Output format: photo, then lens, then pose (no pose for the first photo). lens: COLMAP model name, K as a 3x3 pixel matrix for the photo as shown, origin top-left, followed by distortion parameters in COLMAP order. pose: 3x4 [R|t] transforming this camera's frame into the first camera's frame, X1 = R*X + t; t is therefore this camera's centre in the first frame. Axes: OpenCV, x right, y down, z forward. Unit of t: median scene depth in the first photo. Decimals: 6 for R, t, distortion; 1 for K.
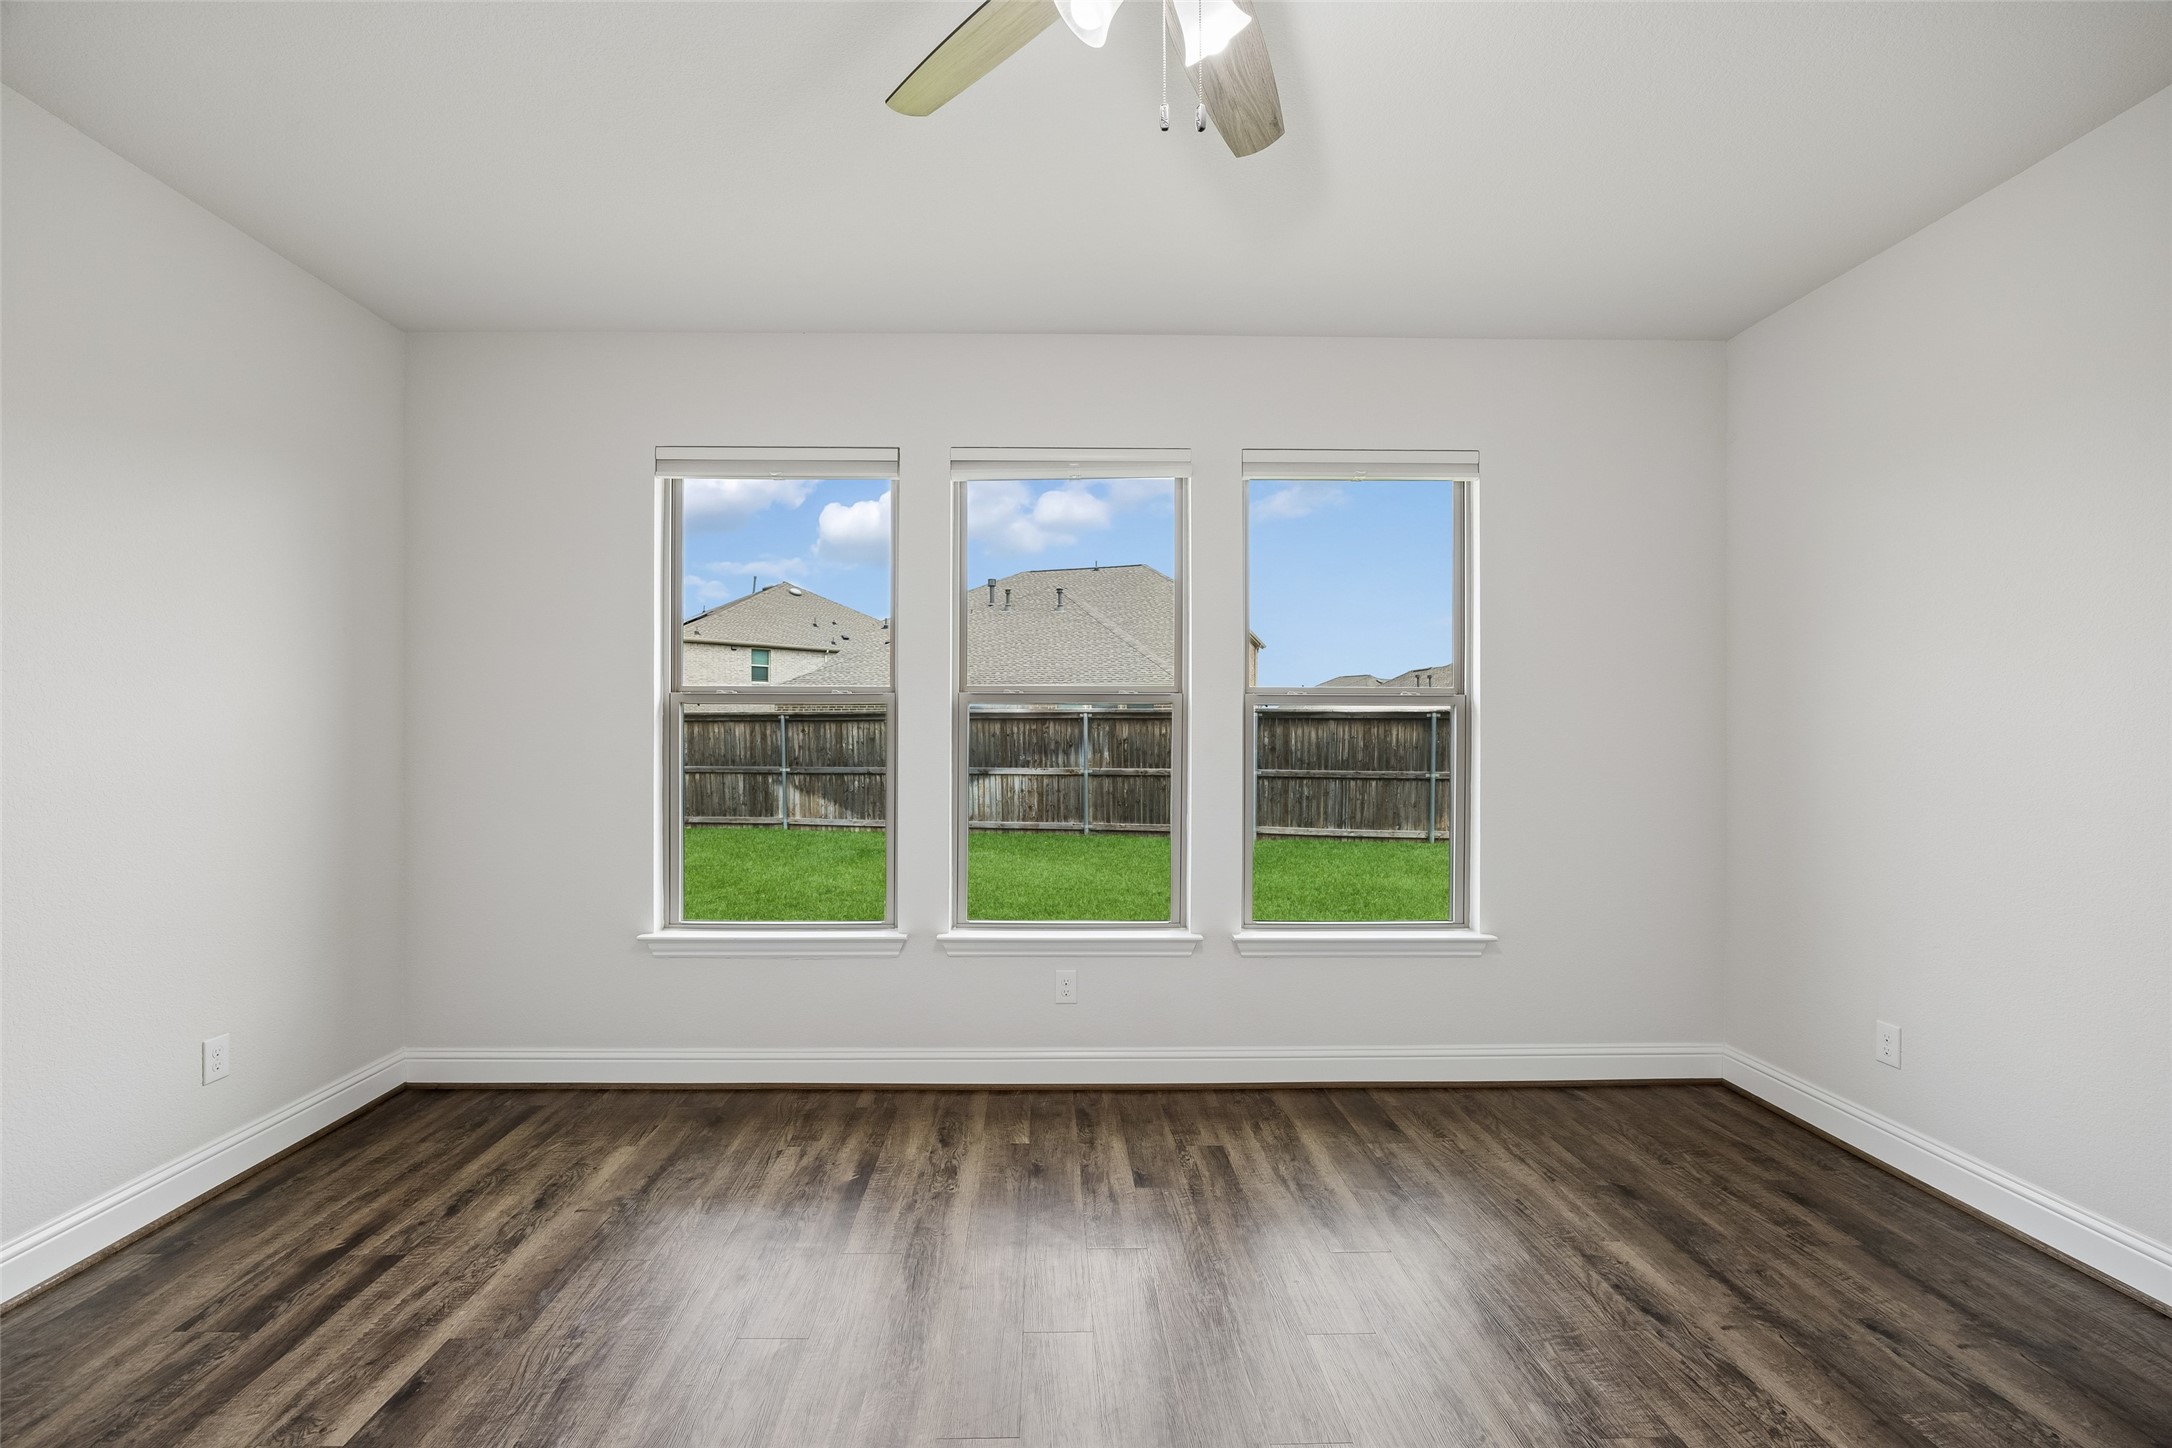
lens RADIAL K [[927.8, 0, 1068.2], [0, 927.8, 733.4], [0, 0, 1]] dist [-0.009003, -0.000253]
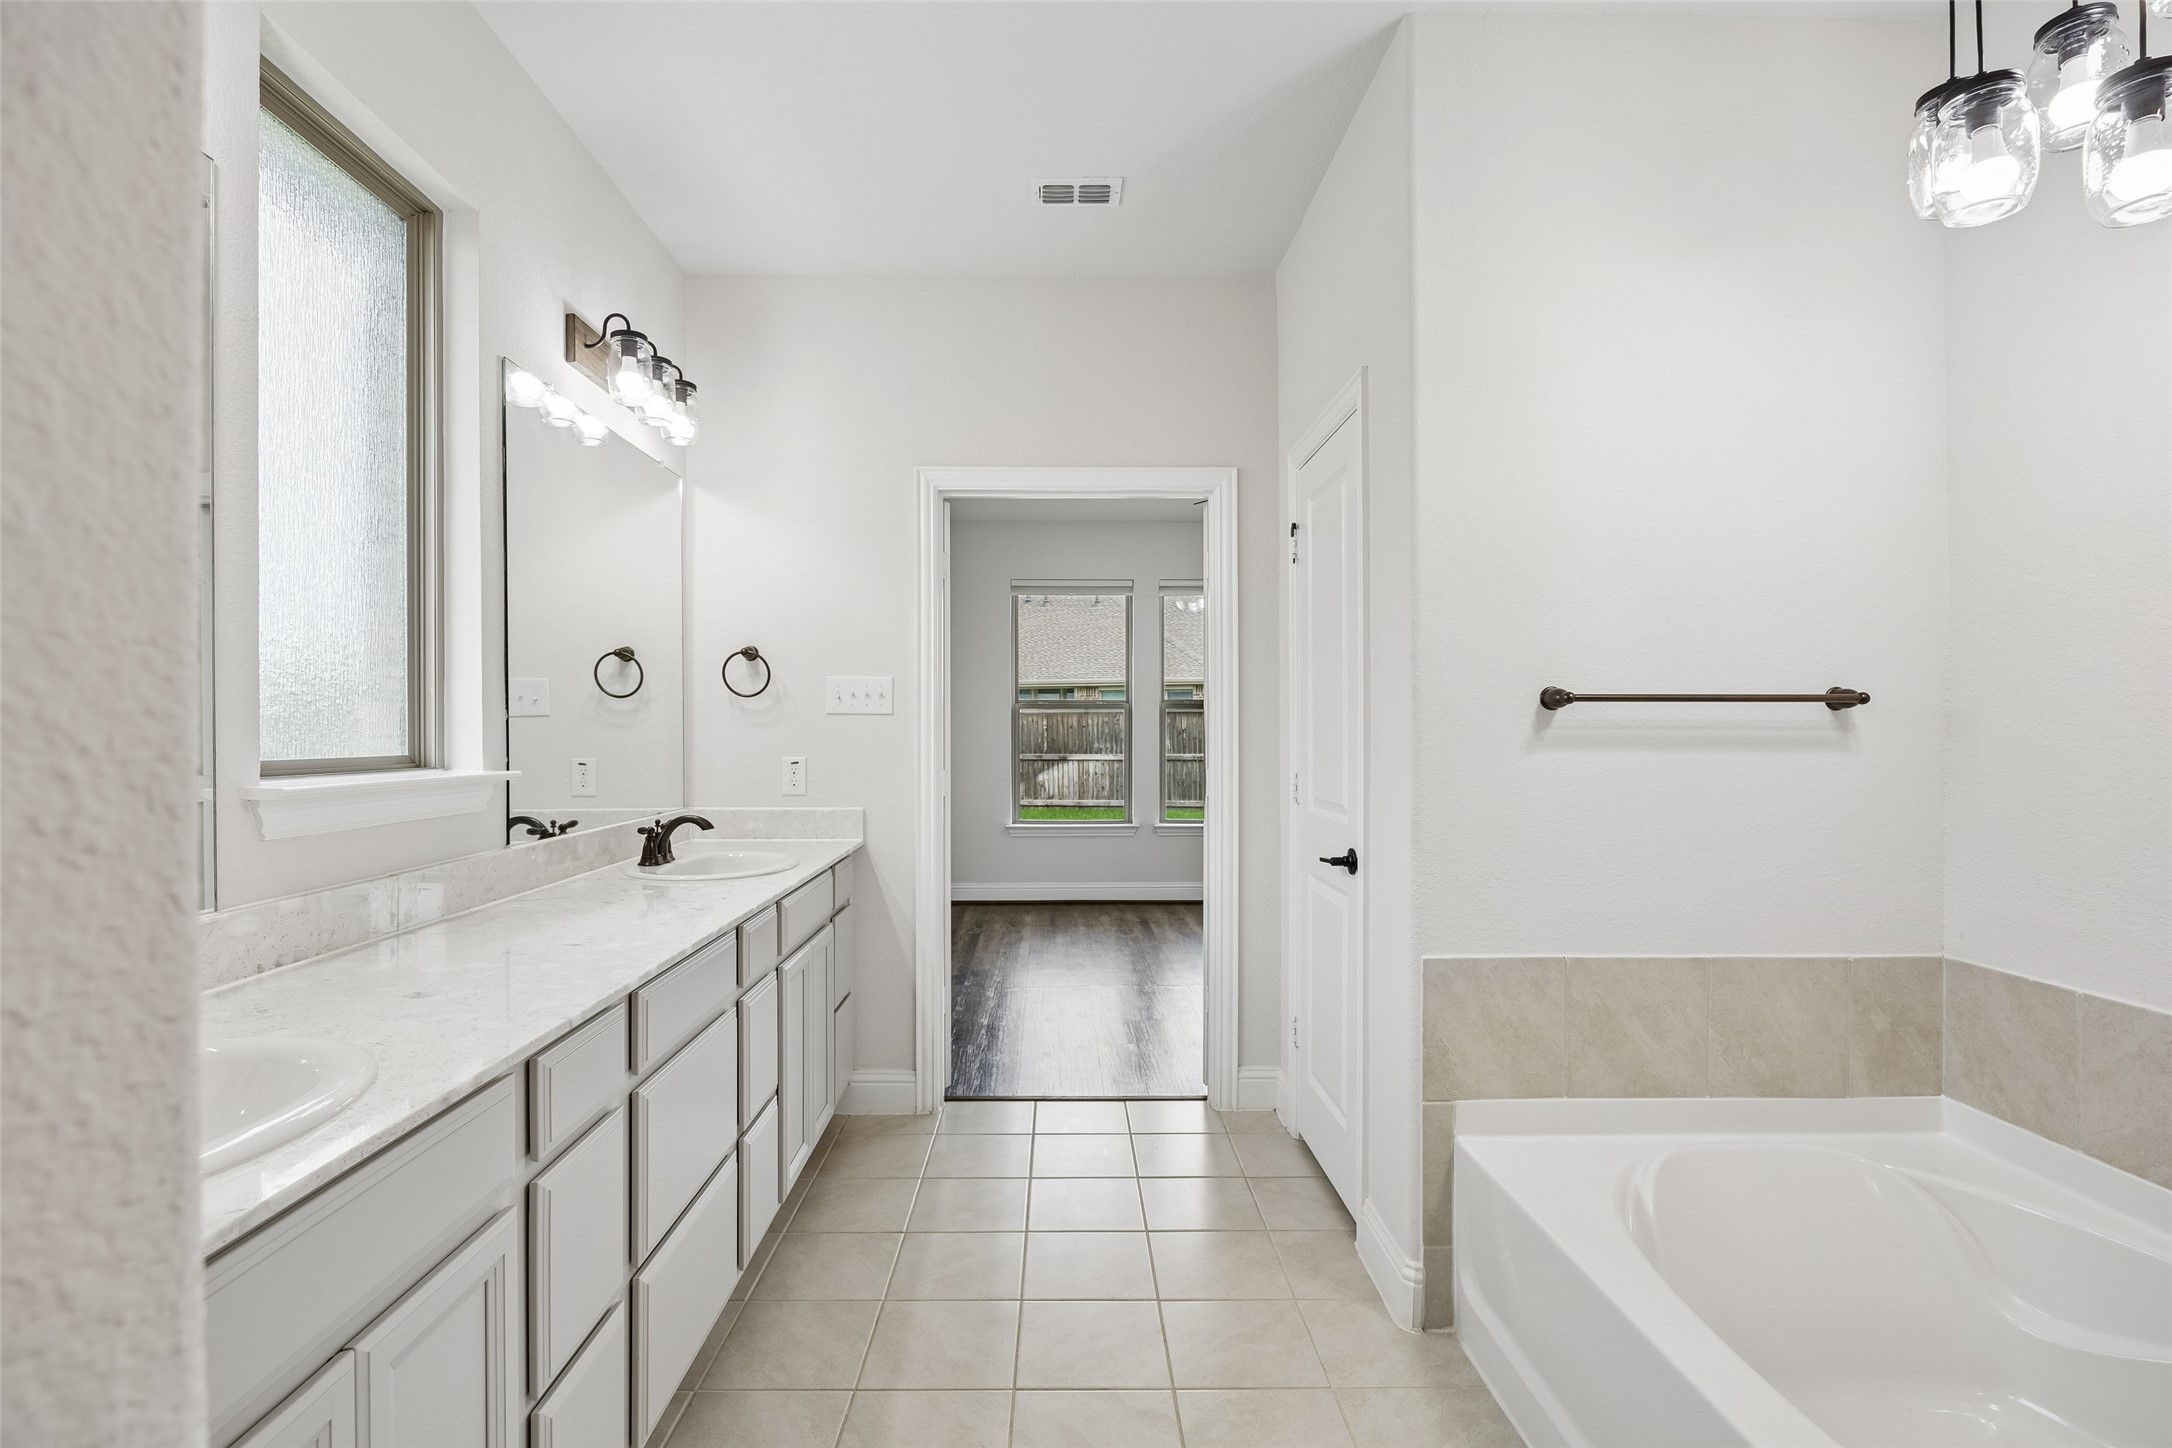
lens RADIAL K [[1030.9, 0, 1077.3], [0, 1030.9, 729.5], [0, 0, 1]] dist [-0.003170, 0.000283]
pose [[0.999984, -0.002805, 0.004950, -0.333099], [0.002791, 0.999992, 0.002701, 0.009025], [-0.004957, -0.002688, 0.999984, -1.300482]]
